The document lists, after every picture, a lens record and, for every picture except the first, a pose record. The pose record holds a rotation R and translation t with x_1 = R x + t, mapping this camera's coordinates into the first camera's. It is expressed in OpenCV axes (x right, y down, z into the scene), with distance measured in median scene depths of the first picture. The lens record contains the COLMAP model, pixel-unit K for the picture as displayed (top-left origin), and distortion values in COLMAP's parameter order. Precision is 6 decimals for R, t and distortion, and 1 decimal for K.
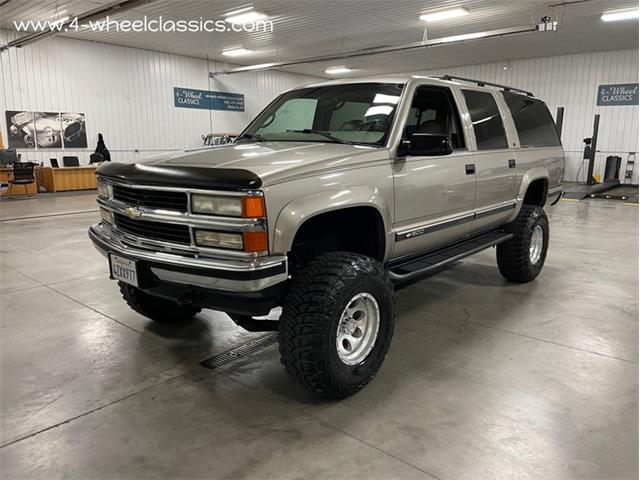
lens RADIAL K [[490.6, 0, 321.3], [0, 490.6, 248.4], [0, 0, 1]] dist [0.057895, -0.005052]
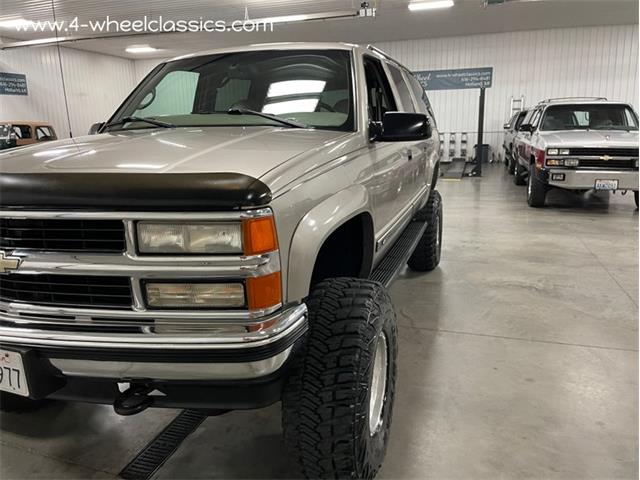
lens RADIAL K [[492.3, 0, 316.7], [0, 492.3, 239.4], [0, 0, 1]] dist [0.067900, -0.093254]
pose [[0.925900, -0.107825, 0.362054, -0.214696], [0.104647, 0.994103, 0.028441, -0.065322], [-0.362986, 0.011554, 0.931723, 0.306205]]
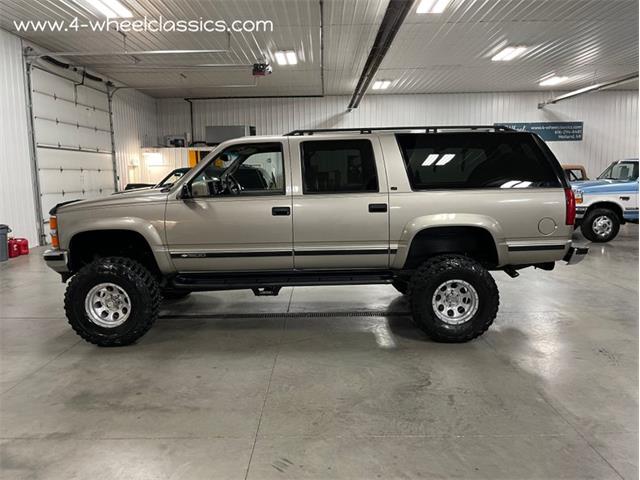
lens RADIAL K [[514.3, 0, 320.0], [0, 514.3, 240.0], [0, 0, 1]] dist [0.006804, 0.000263]
pose [[0.641716, 0.088363, -0.761835, 1.563908], [-0.148157, 0.988912, -0.010097, -0.115680], [0.752496, 0.119351, 0.647692, 0.364507]]
